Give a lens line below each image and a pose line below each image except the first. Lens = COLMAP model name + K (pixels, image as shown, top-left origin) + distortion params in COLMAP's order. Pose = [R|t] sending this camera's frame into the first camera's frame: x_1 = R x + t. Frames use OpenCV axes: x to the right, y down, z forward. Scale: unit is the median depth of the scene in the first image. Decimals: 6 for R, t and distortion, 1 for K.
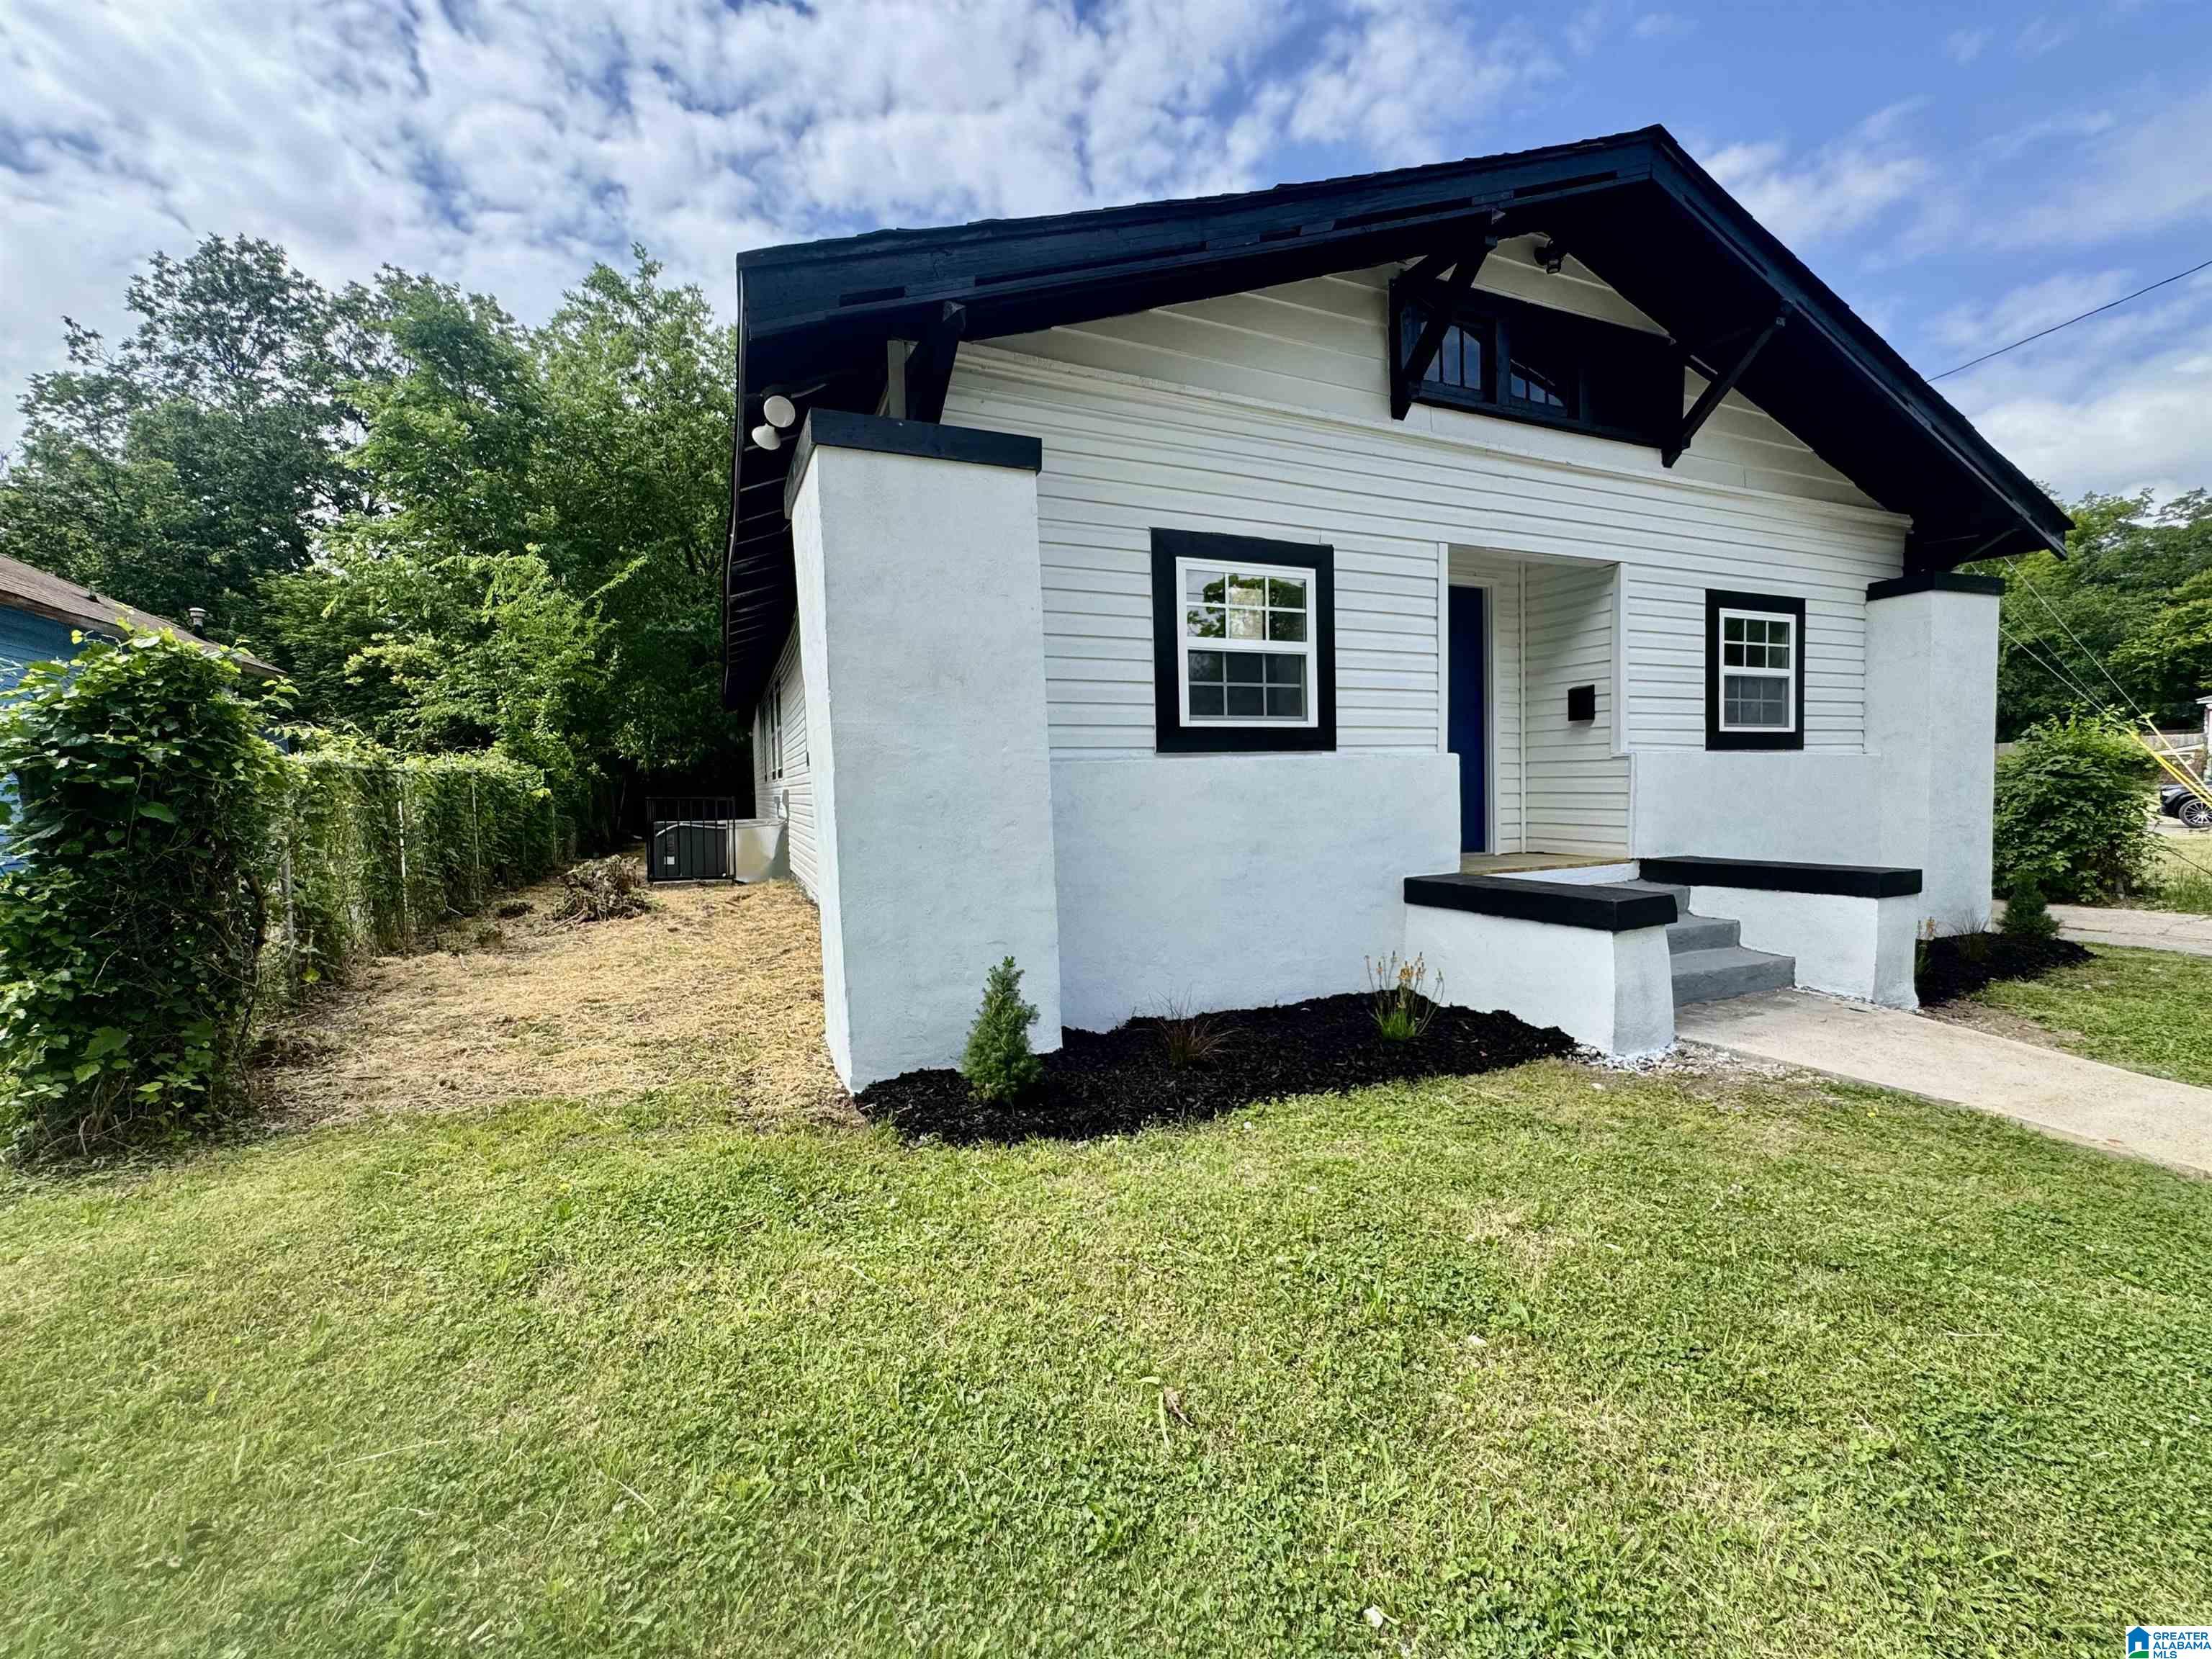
lens RADIAL K [[882.8, 0, 1095.0], [0, 882.8, 817.8], [0, 0, 1]] dist [-0.007095, -0.000183]
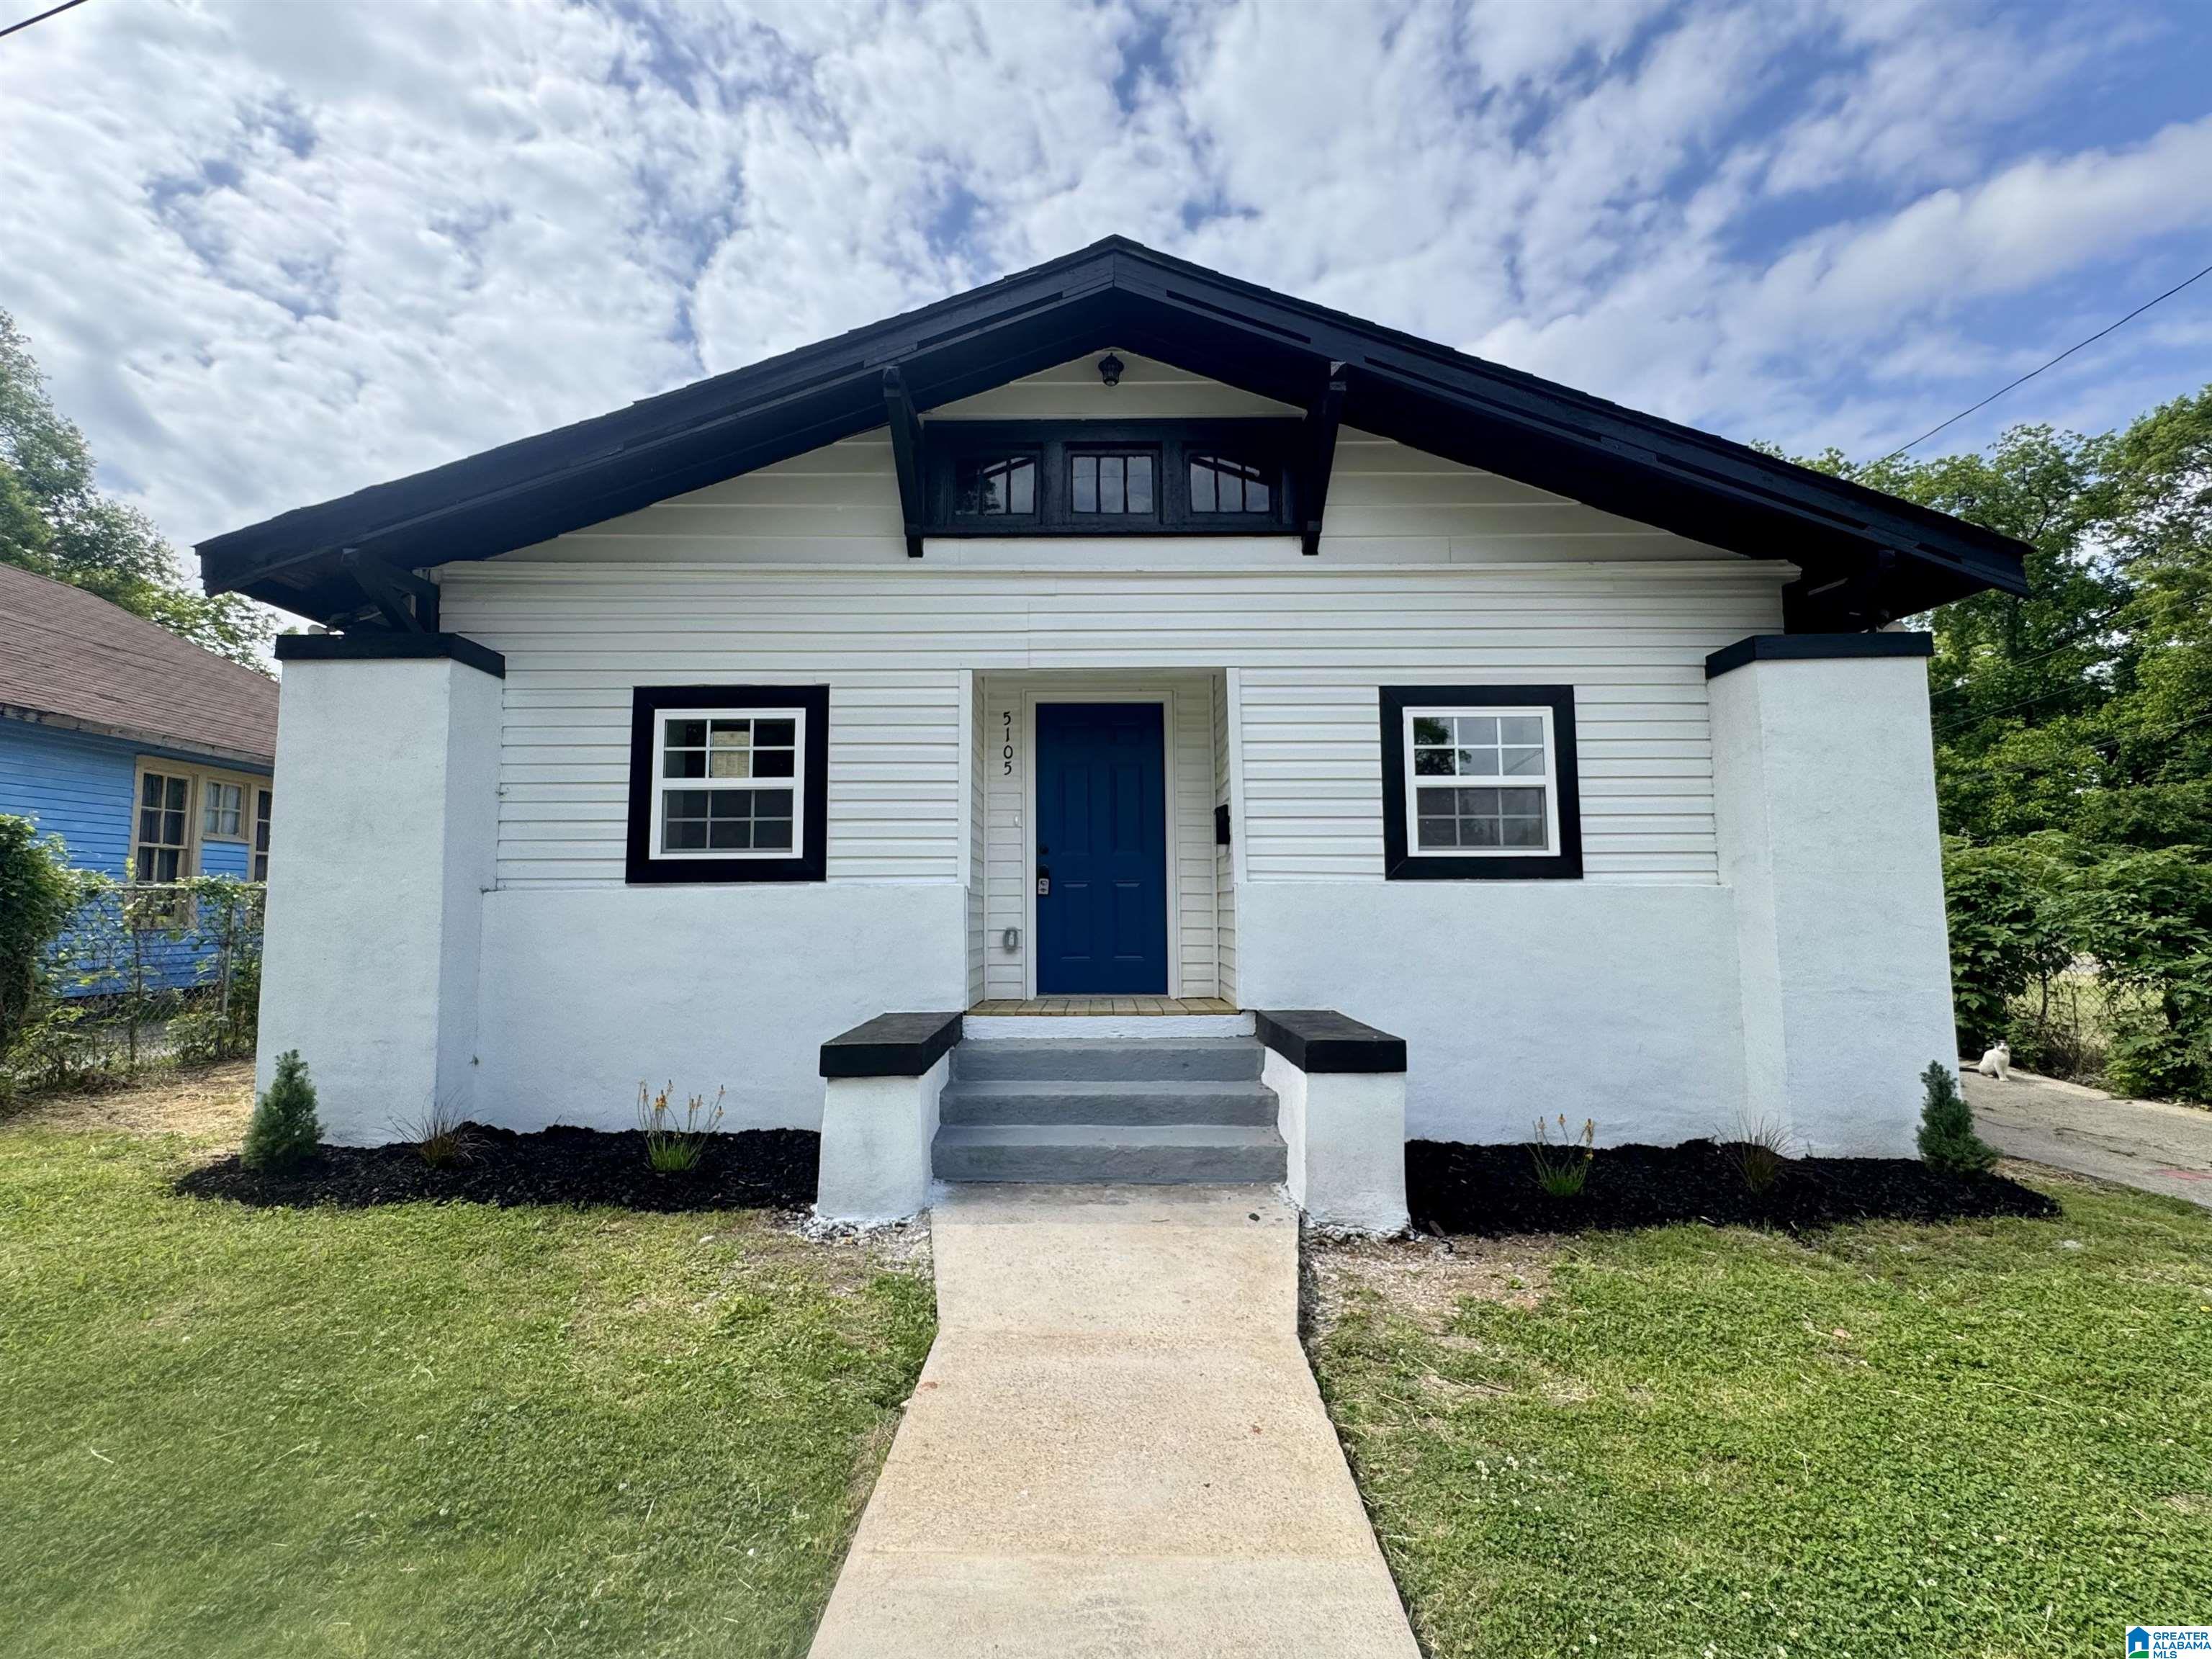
lens RADIAL K [[882.8, 0, 1076.6], [0, 882.8, 838.1], [0, 0, 1]] dist [-0.007095, -0.000183]
pose [[0.923283, -0.020116, -0.383593, 0.929583], [-0.028544, 0.992274, -0.120741, -0.011543], [0.383058, 0.122427, 0.915575, 0.180824]]
